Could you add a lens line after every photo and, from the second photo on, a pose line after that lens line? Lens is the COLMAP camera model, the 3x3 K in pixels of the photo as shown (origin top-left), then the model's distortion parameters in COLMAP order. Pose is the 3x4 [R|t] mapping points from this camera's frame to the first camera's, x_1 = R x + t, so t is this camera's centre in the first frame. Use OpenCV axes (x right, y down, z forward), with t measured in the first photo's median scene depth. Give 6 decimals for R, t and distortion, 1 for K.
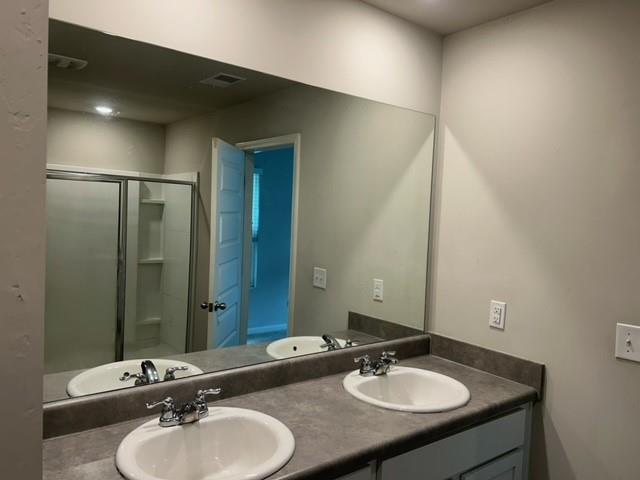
lens RADIAL K [[484.4, 0, 319.2], [0, 484.4, 240.6], [0, 0, 1]] dist [0.007532, -0.003328]
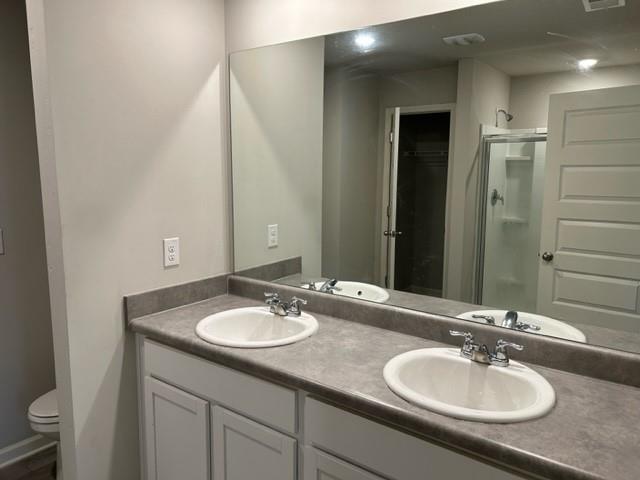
lens RADIAL K [[484.4, 0, 318.9], [0, 484.4, 239.2], [0, 0, 1]] dist [0.007532, -0.003328]
pose [[0.256310, 0.120378, -0.959070, 0.976684], [-0.018686, 0.992646, 0.119599, -0.034135], [0.966414, -0.012734, 0.256674, 0.609316]]
